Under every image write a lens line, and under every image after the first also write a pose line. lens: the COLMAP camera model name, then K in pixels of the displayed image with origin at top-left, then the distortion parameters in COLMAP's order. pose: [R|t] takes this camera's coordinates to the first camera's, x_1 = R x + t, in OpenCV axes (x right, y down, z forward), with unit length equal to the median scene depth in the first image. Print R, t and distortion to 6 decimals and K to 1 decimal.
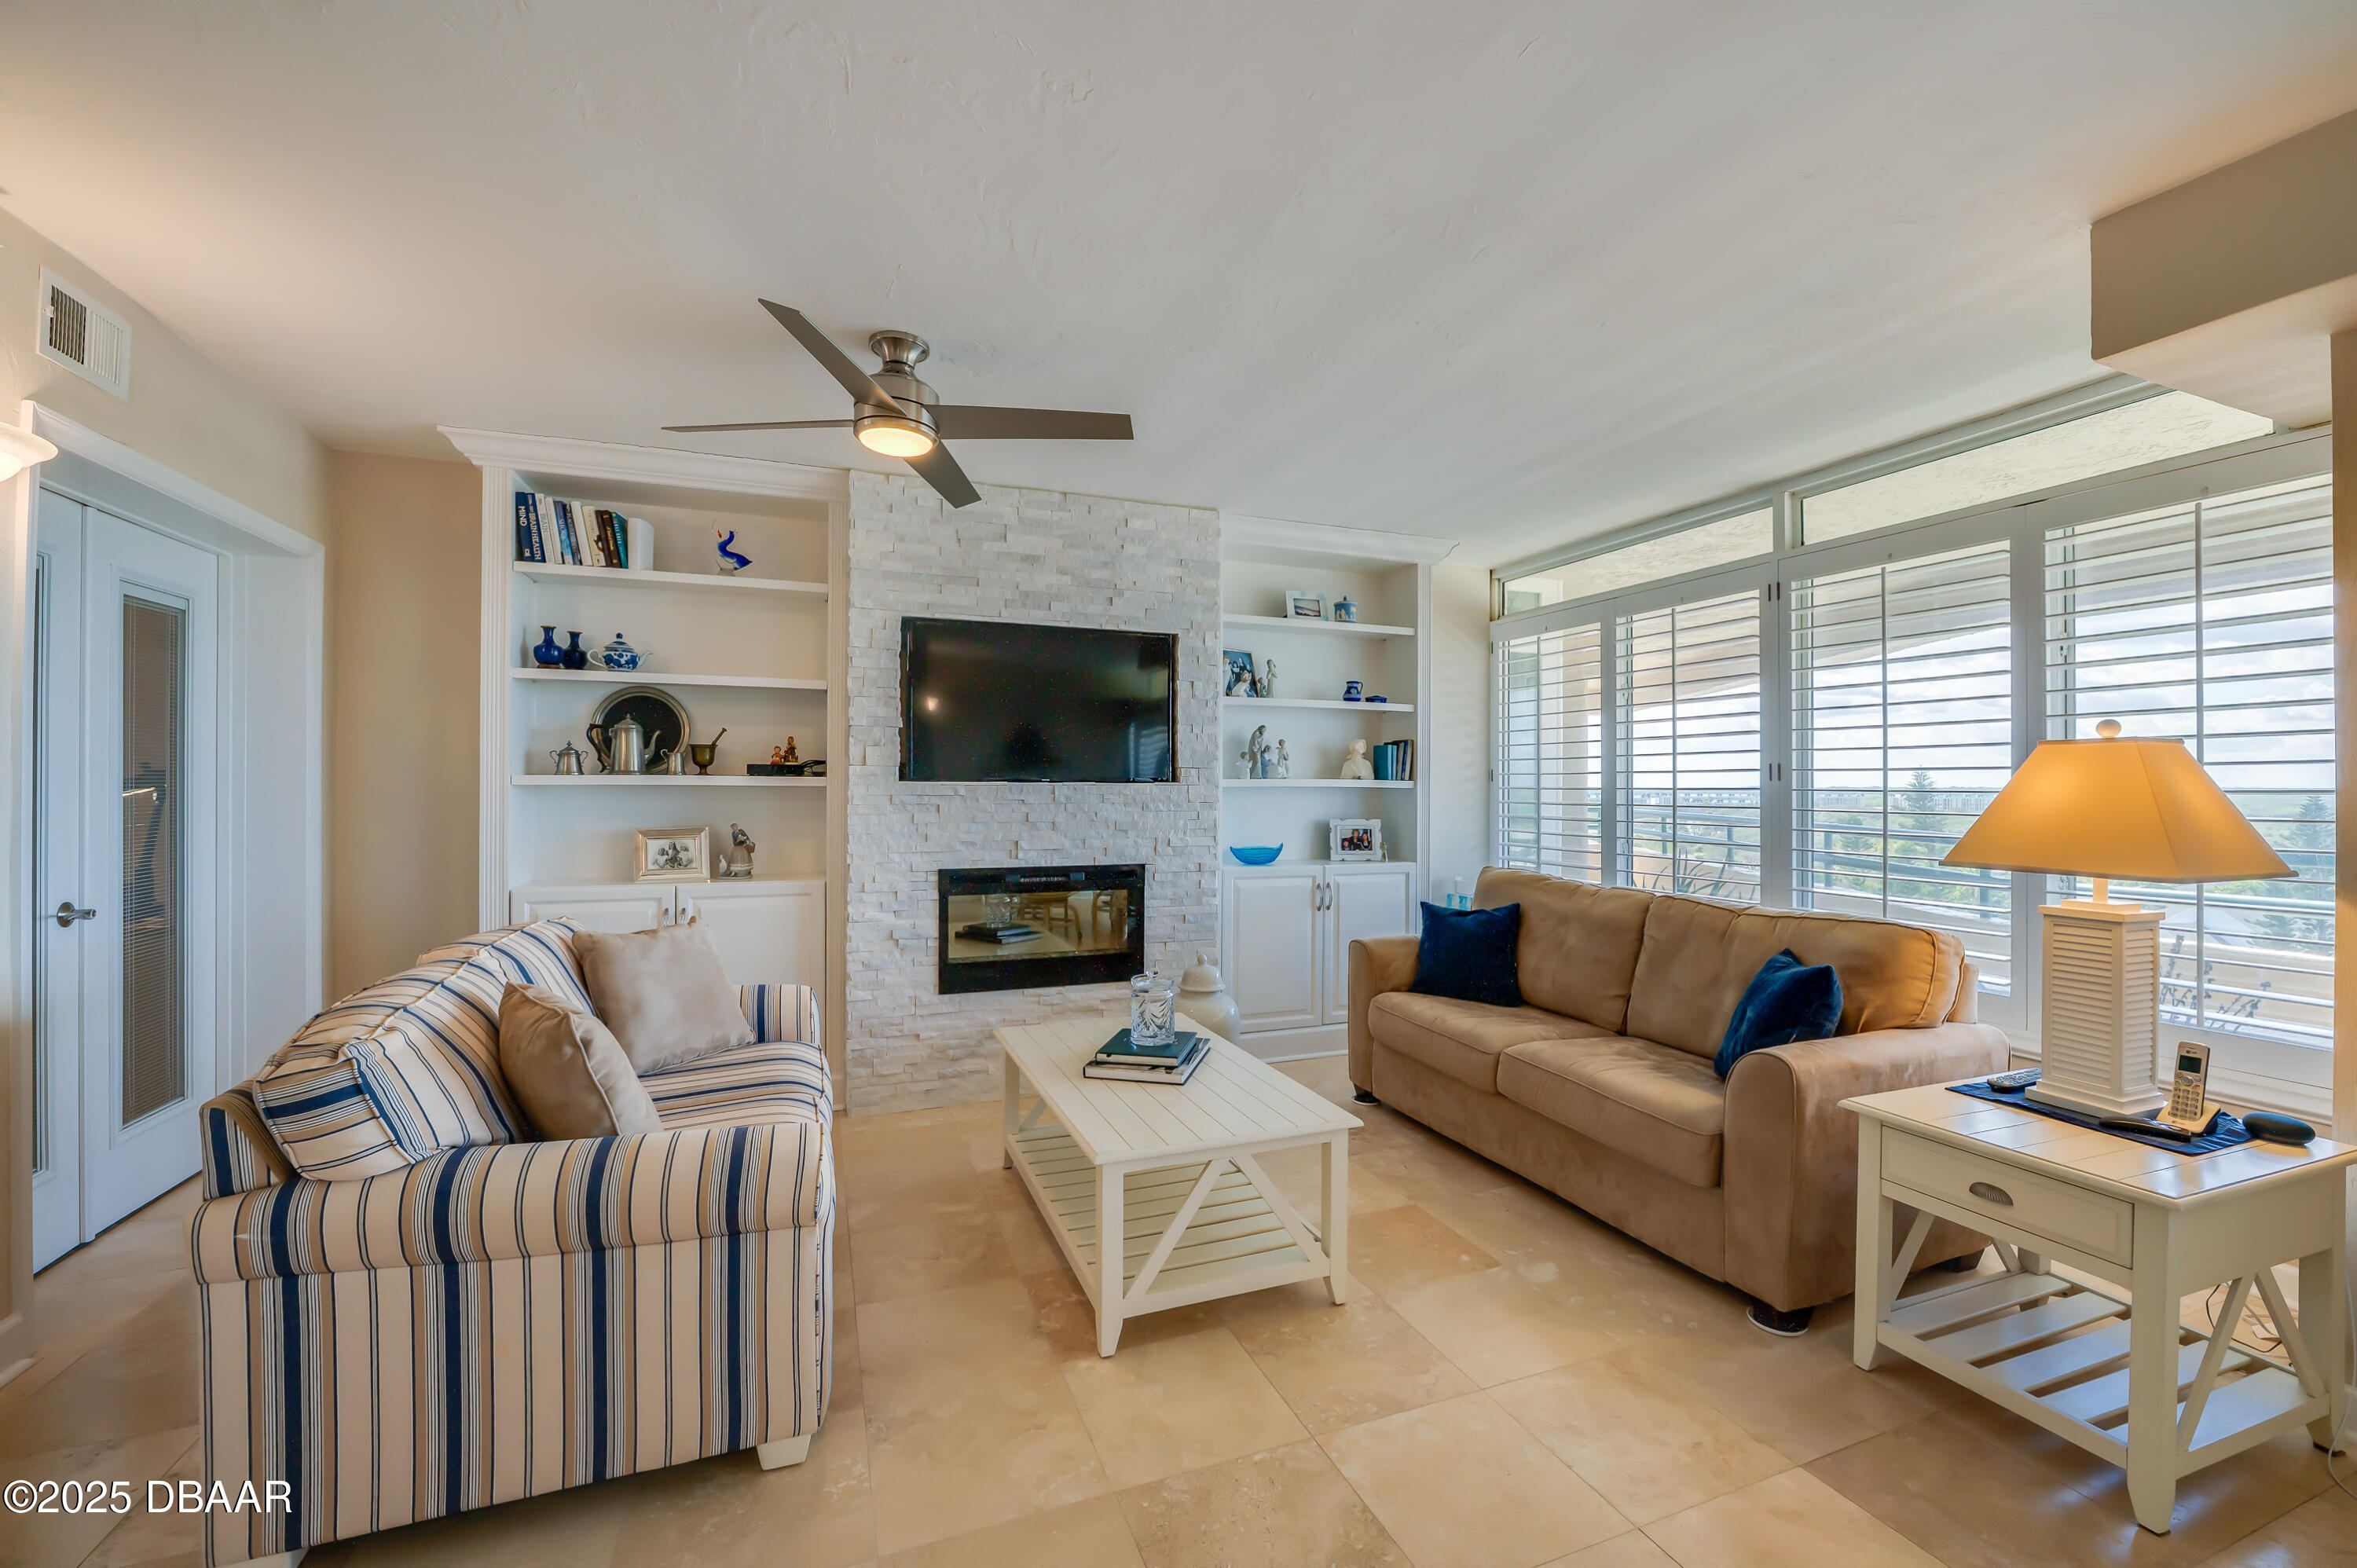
lens RADIAL K [[935.2, 0, 1169.1], [0, 935.2, 778.6], [0, 0, 1]] dist [-0.015344, 0.001096]
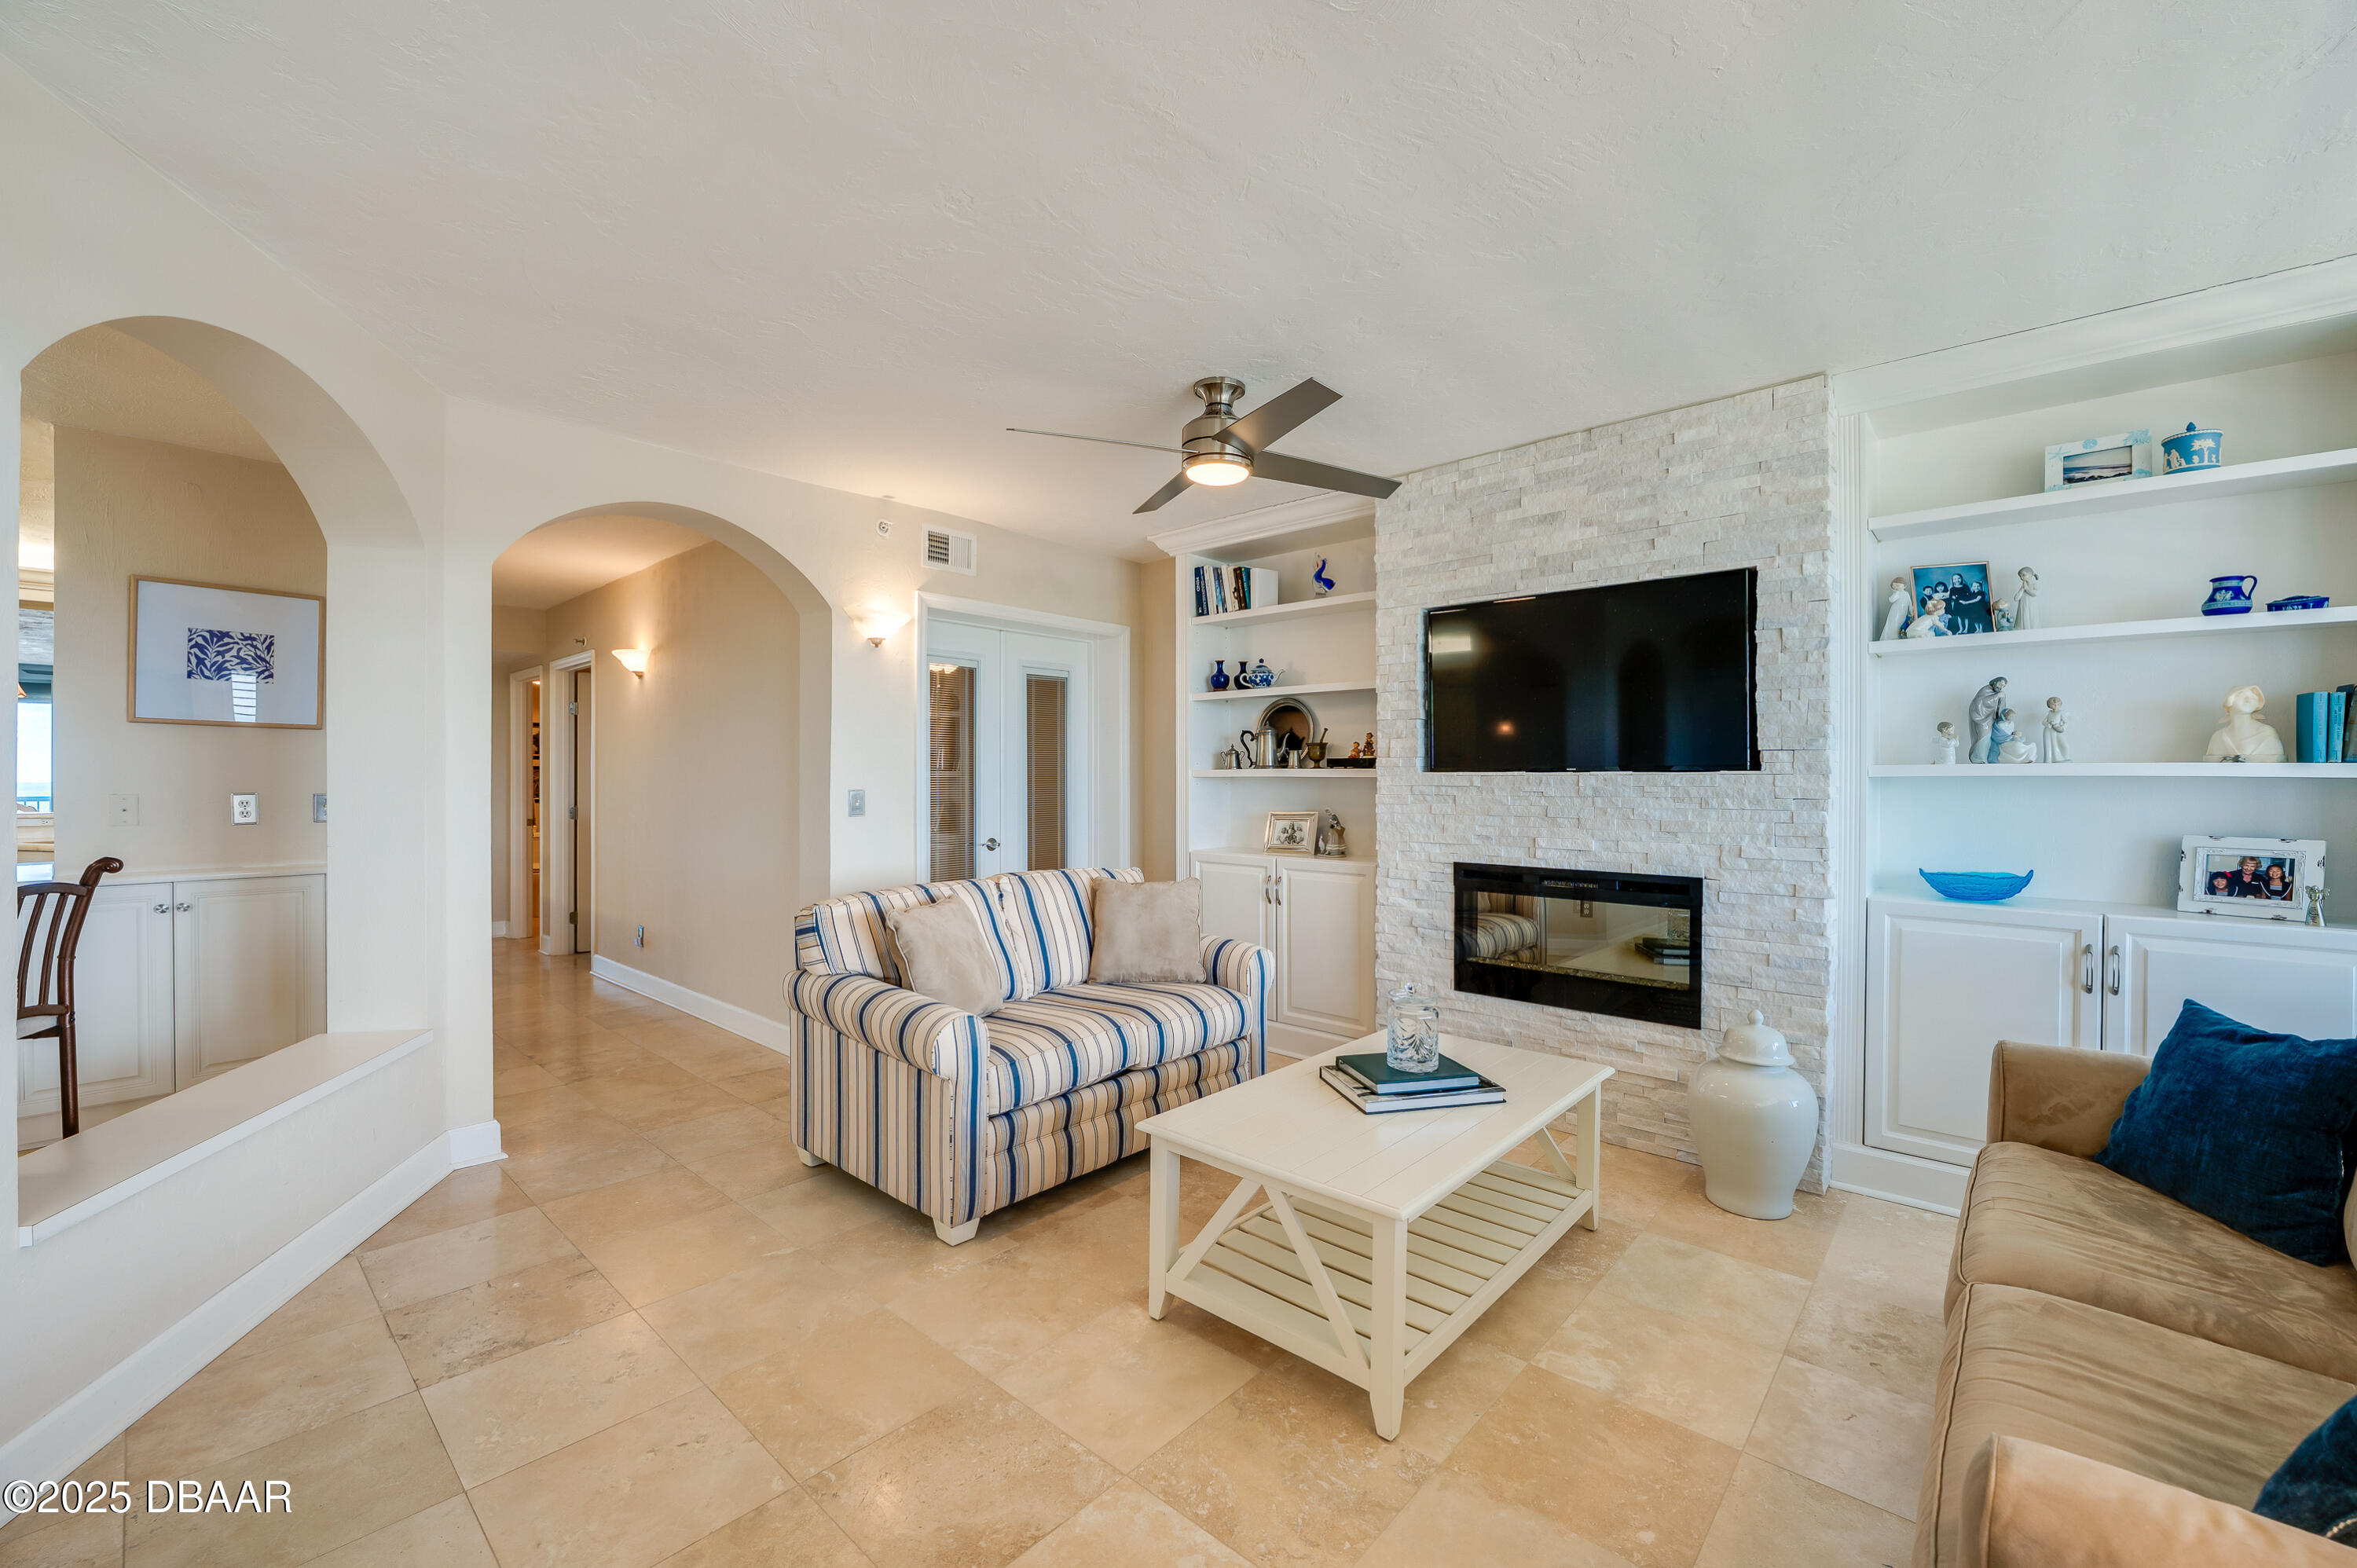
lens RADIAL K [[935.2, 0, 1201.0], [0, 935.2, 775.9], [0, 0, 1]] dist [-0.015344, 0.001096]
pose [[0.468510, -0.005124, -0.883443, 0.488325], [0.006632, 0.999975, -0.002283, 0.007630], [0.883433, -0.004790, 0.468532, 0.308180]]
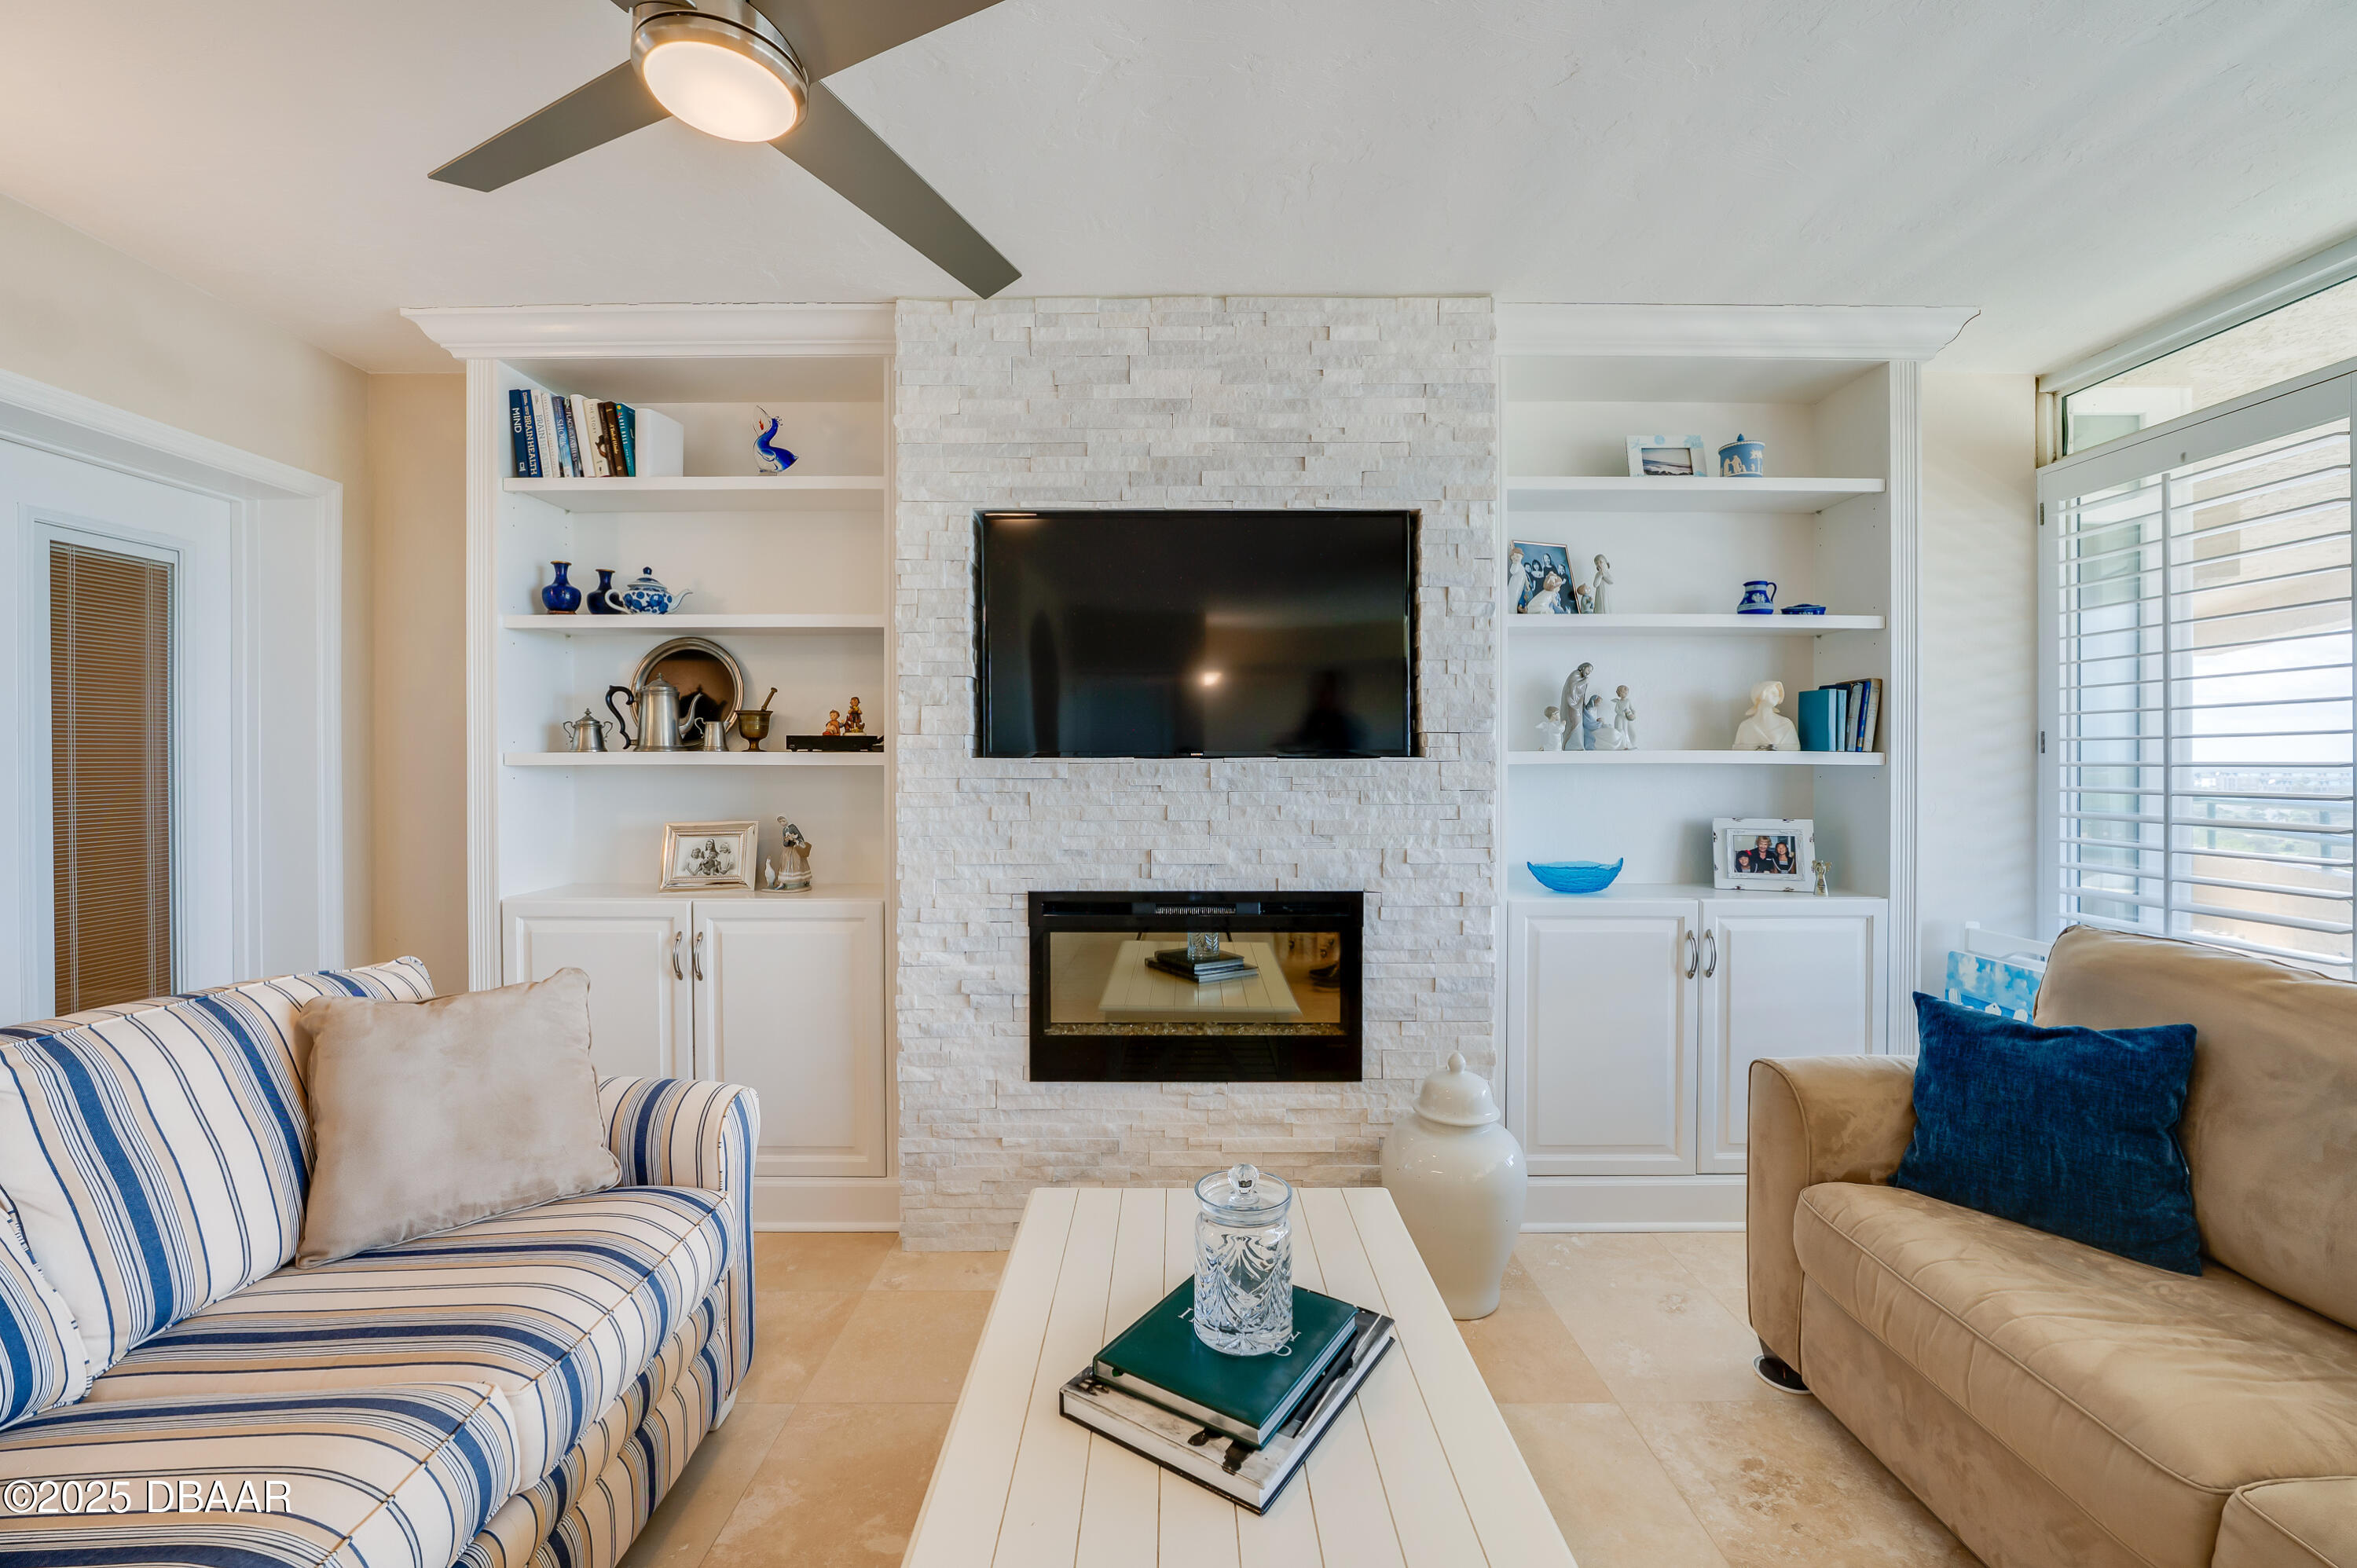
lens RADIAL K [[935.2, 0, 1173.1], [0, 935.2, 764.9], [0, 0, 1]] dist [-0.015344, 0.001096]
pose [[0.933046, -0.004625, -0.359727, 0.083813], [0.006956, 0.999962, 0.005187, 0.005457], [0.359689, -0.007342, 0.933043, 0.422208]]
